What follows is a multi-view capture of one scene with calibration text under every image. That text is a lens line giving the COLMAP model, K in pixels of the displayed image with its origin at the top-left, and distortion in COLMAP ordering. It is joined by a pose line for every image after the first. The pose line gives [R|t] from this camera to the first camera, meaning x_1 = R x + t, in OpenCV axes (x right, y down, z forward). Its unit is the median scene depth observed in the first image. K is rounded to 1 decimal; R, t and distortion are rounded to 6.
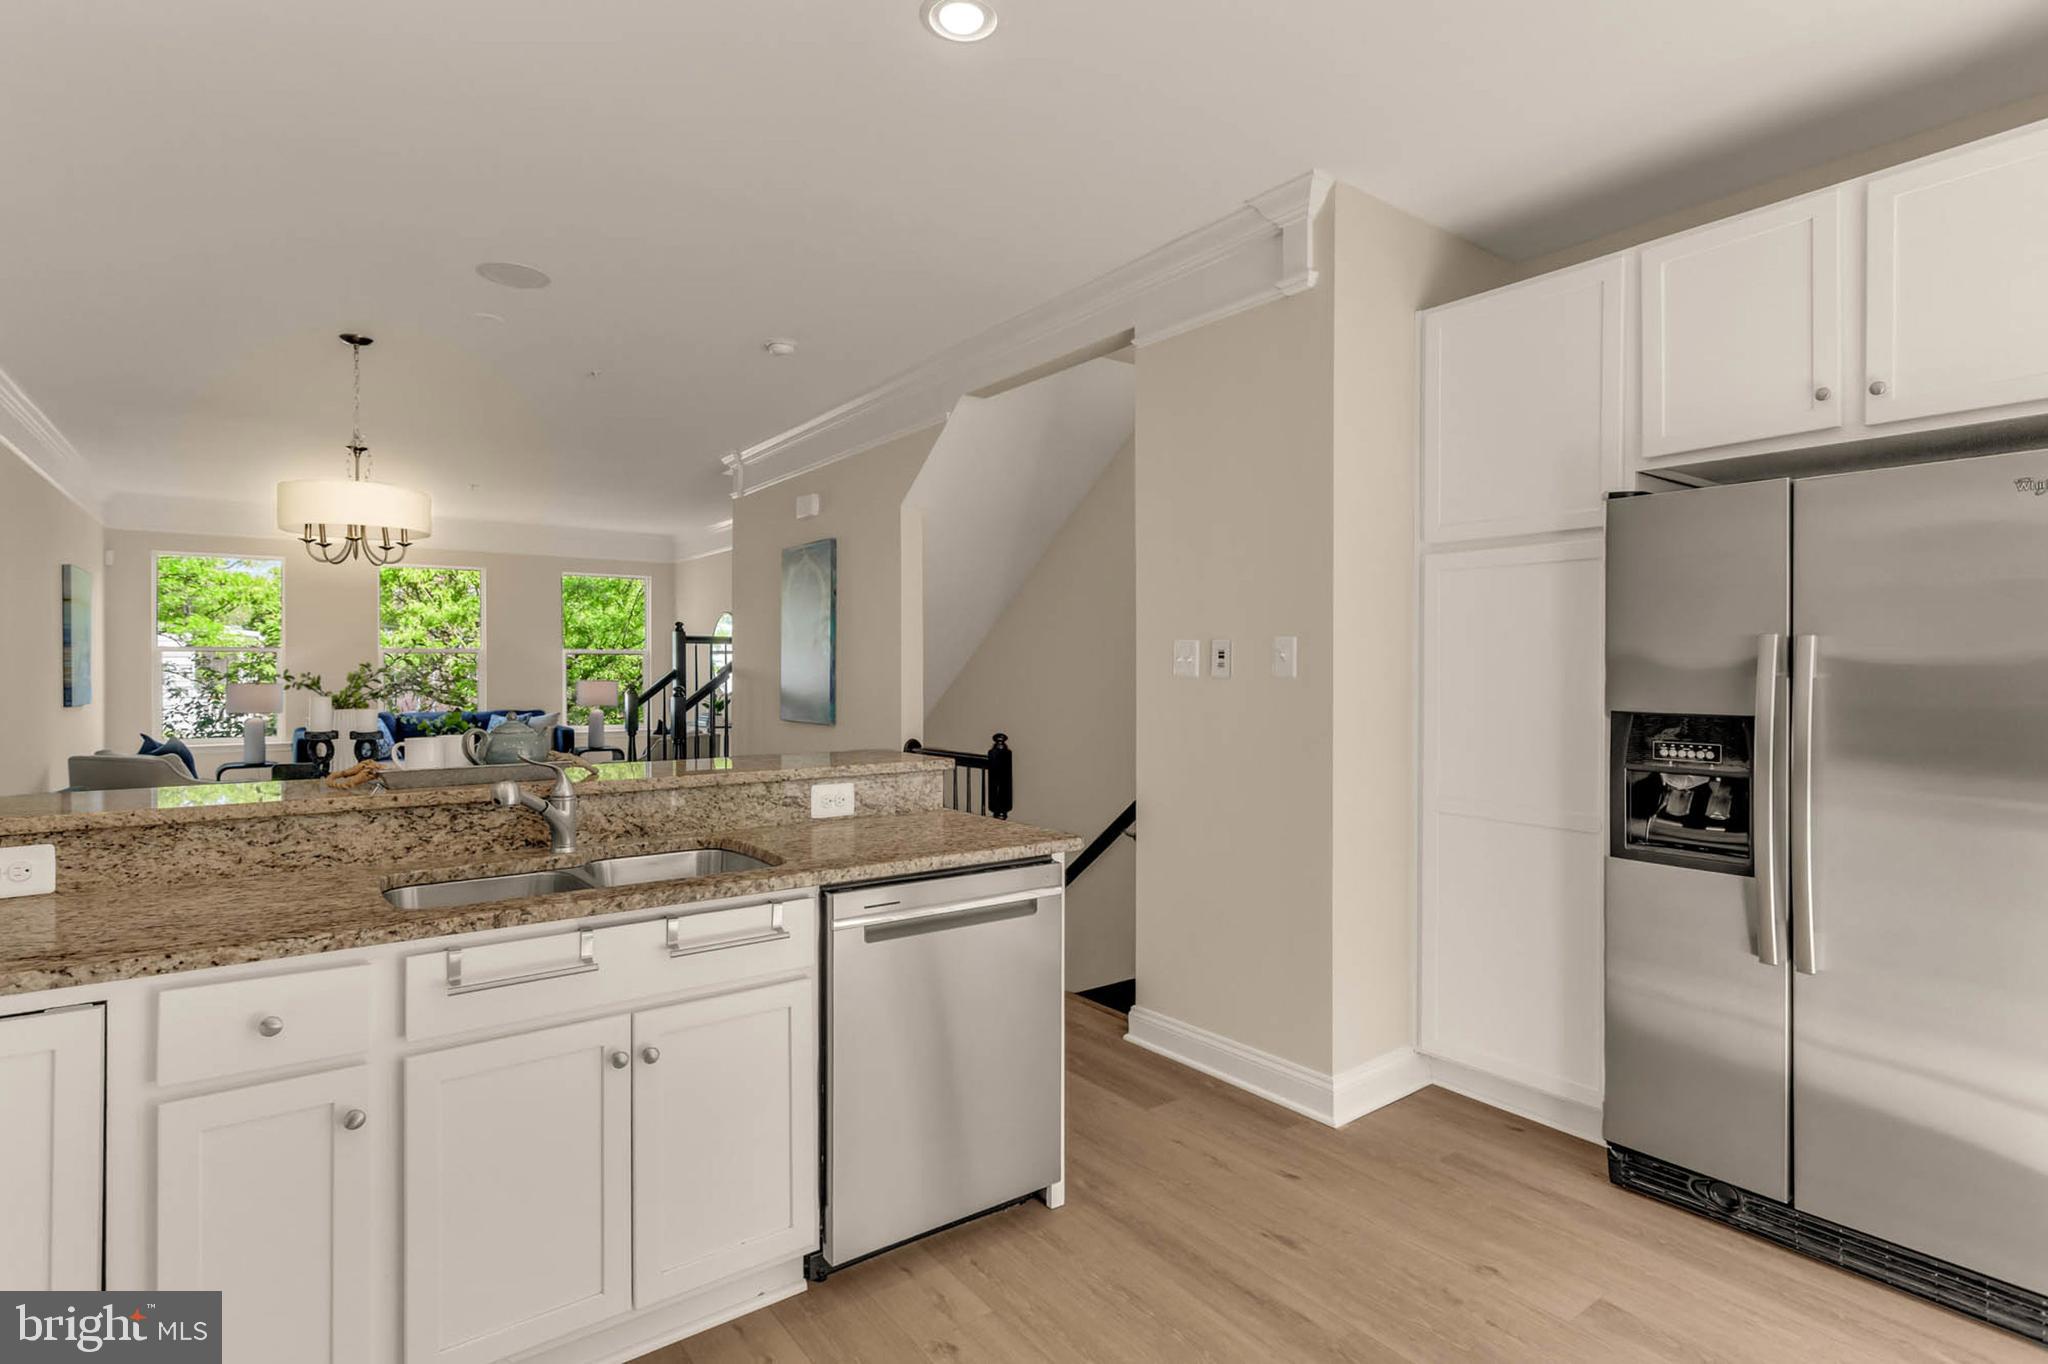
lens RADIAL K [[1007.4, 0, 1041.6], [0, 1007.4, 674.6], [0, 0, 1]] dist [0.008471, 0.000636]
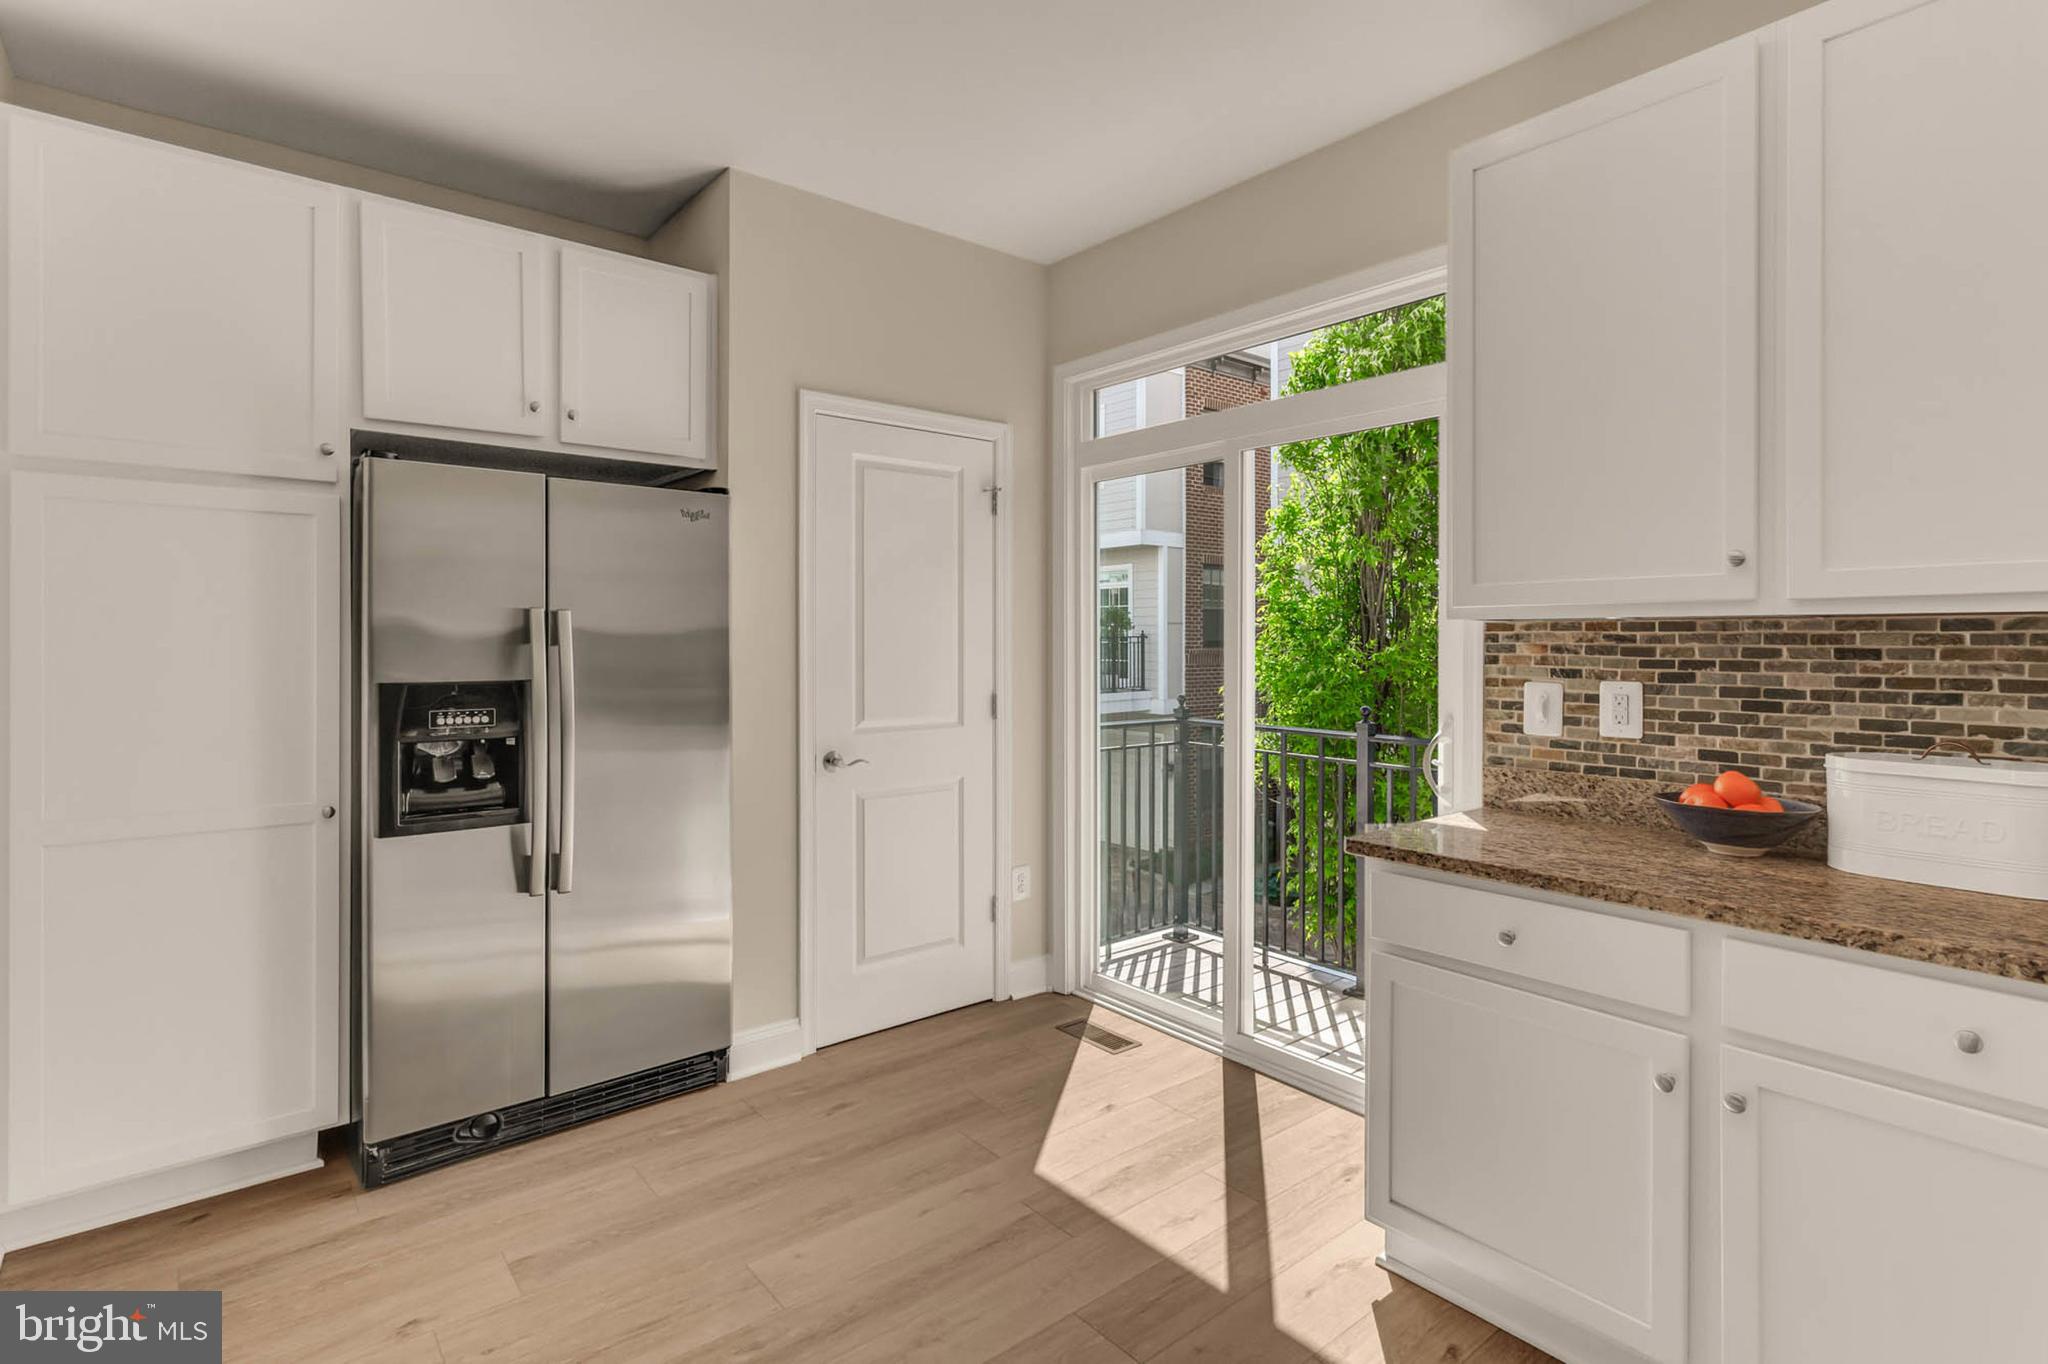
lens RADIAL K [[1007.4, 0, 993.5], [0, 1007.4, 640.3], [0, 0, 1]] dist [0.008471, 0.000636]
pose [[-0.015006, -0.002022, 0.999885, -0.405590], [0.004617, 0.999987, 0.002092, -0.003513], [-0.999877, 0.004648, -0.014996, 0.465261]]
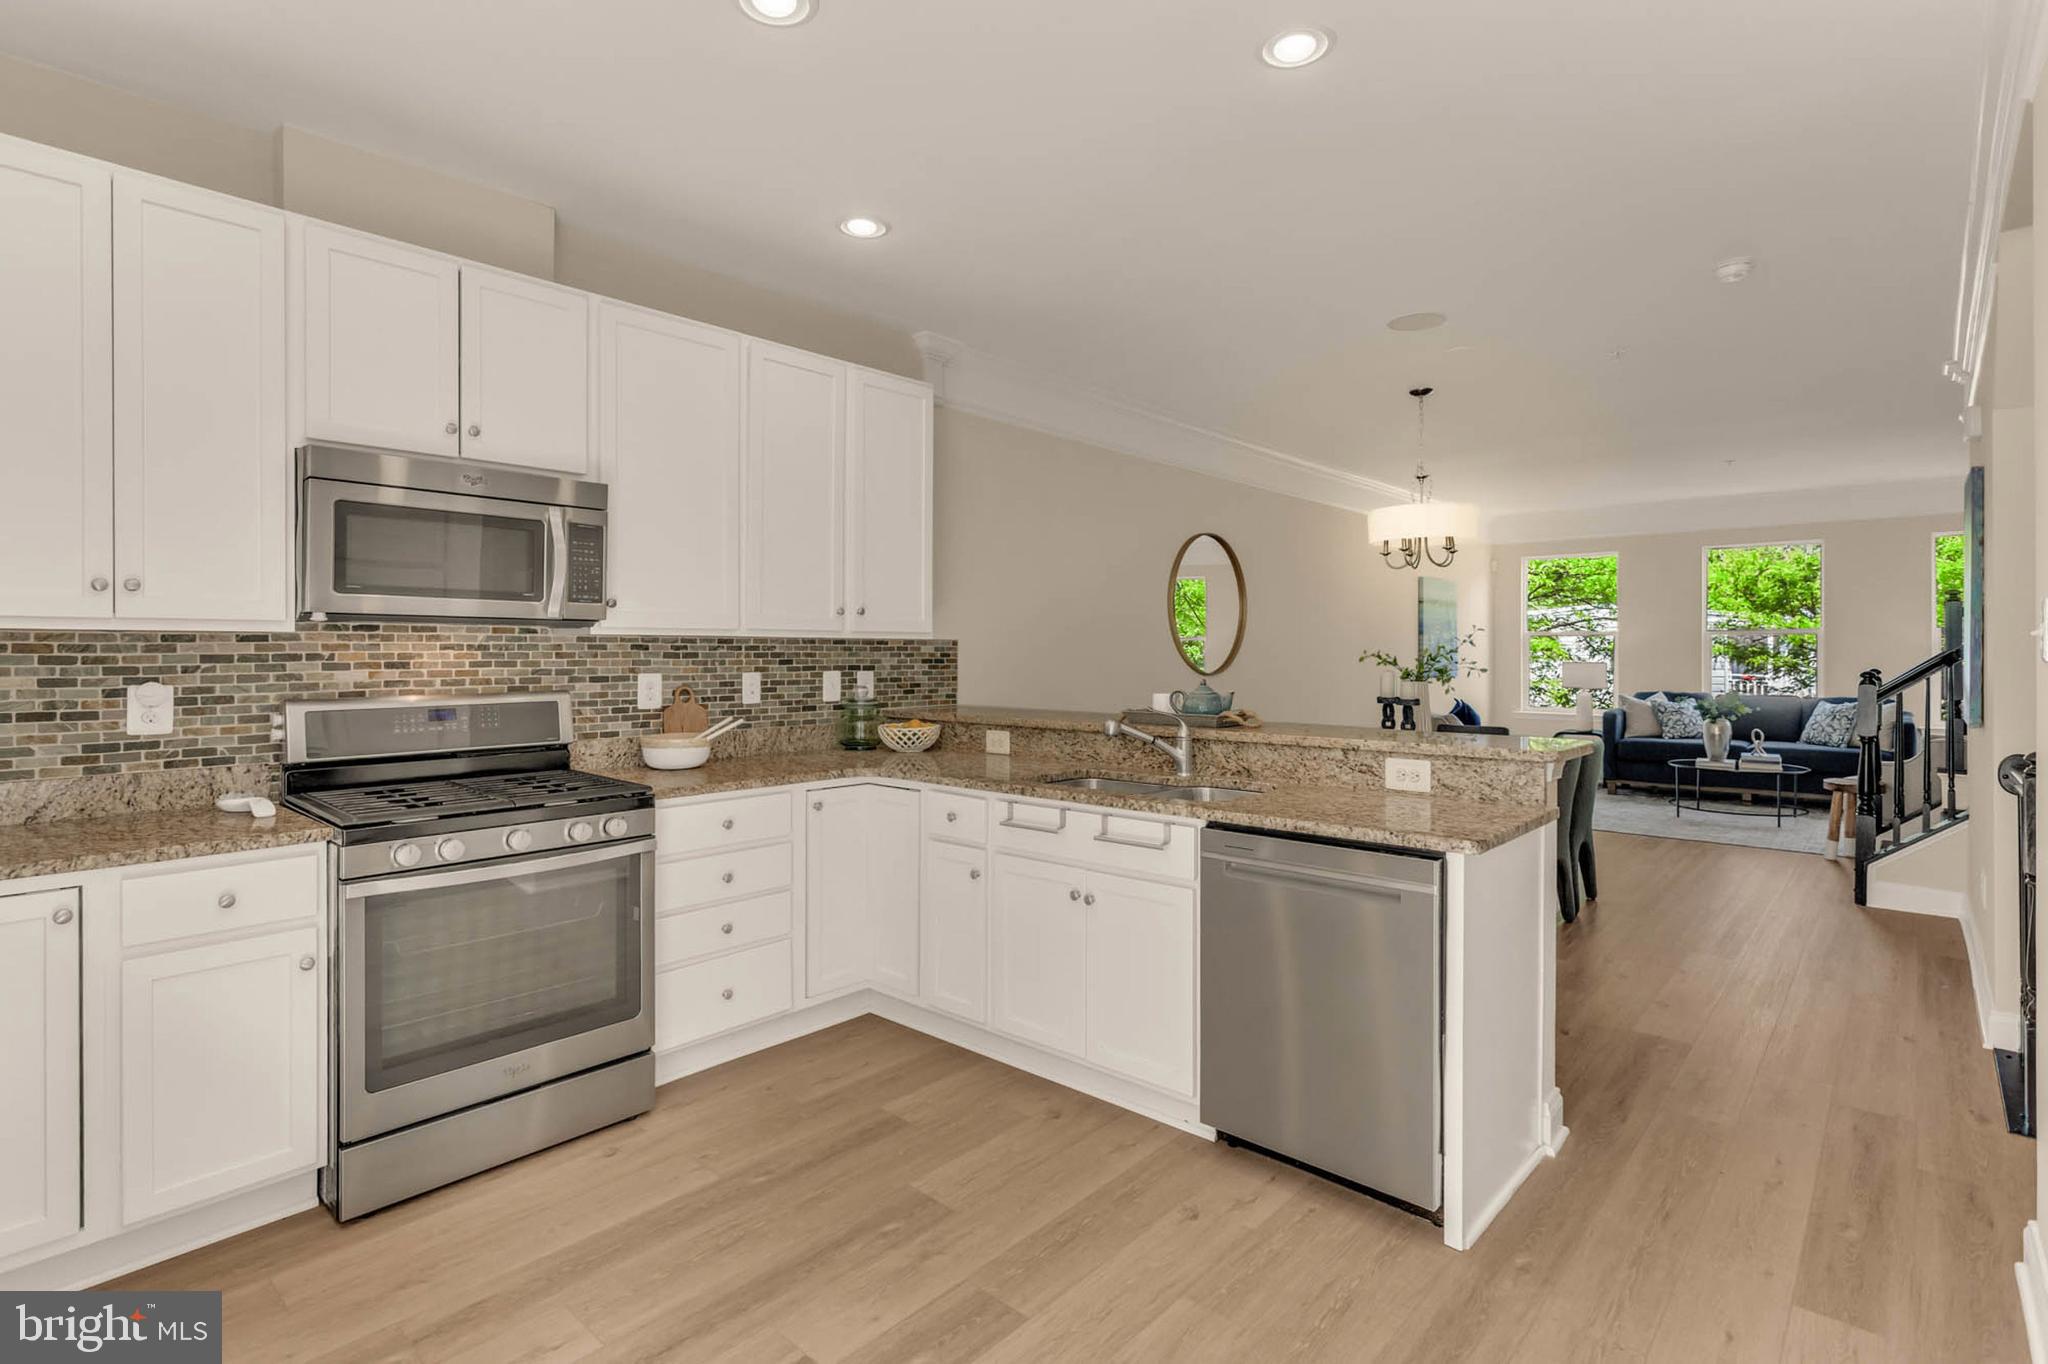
lens RADIAL K [[1007.4, 0, 990.0], [0, 1007.4, 643.4], [0, 0, 1]] dist [0.008471, 0.000636]
pose [[0.172966, -0.008898, -0.984888, 0.848065], [-0.003646, 0.999947, -0.009674, 0.000012], [0.984921, 0.005264, 0.172924, 0.441277]]
